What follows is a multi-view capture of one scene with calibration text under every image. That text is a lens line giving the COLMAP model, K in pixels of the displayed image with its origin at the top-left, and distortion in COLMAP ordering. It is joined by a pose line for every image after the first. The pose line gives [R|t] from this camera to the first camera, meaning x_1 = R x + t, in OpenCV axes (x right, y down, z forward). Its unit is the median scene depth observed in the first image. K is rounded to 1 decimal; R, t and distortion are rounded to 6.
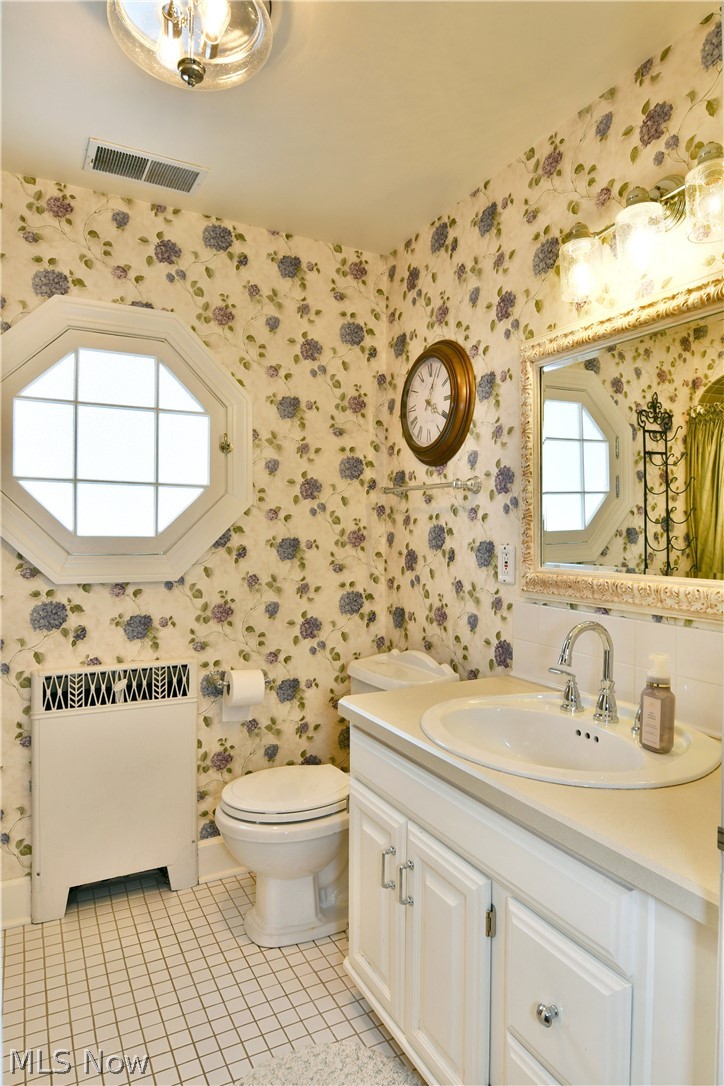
lens RADIAL K [[657.6, 0, 357.2], [0, 657.6, 539.5], [0, 0, 1]] dist [-0.009447, -0.005146]
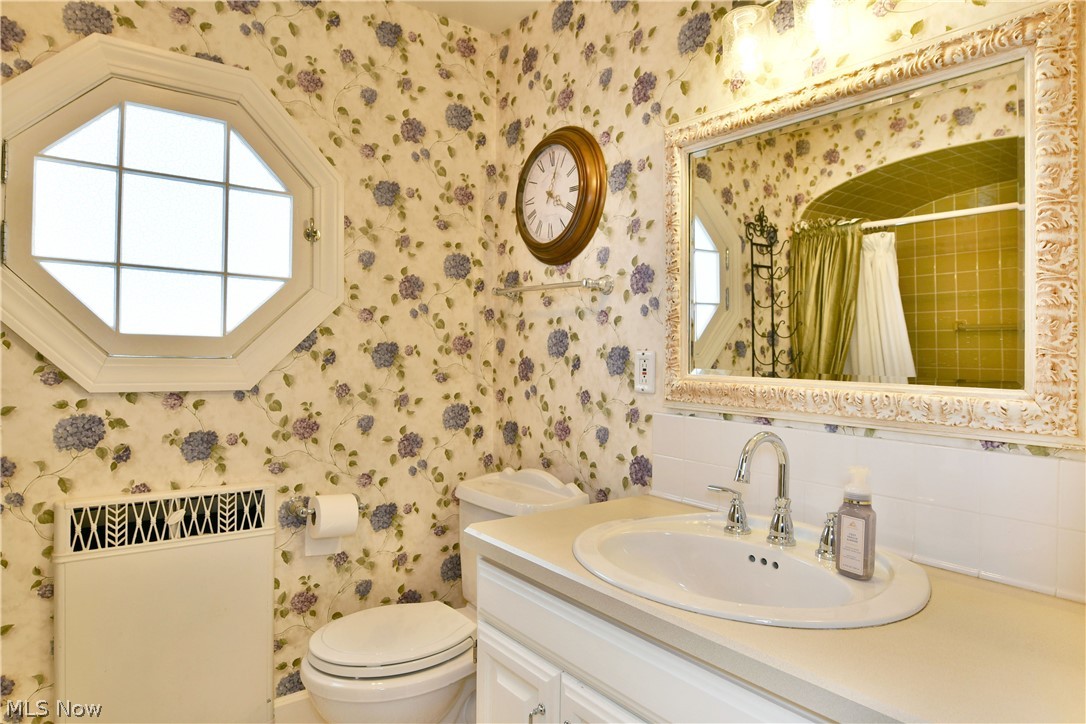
lens RADIAL K [[657.6, 0, 549.6], [0, 657.6, 363.2], [0, 0, 1]] dist [-0.009447, -0.005146]
pose [[0.982321, 0.014509, 0.186644, -0.056758], [-0.015549, 0.999871, 0.004111, 0.019658], [-0.186560, -0.006941, 0.982419, 0.110499]]
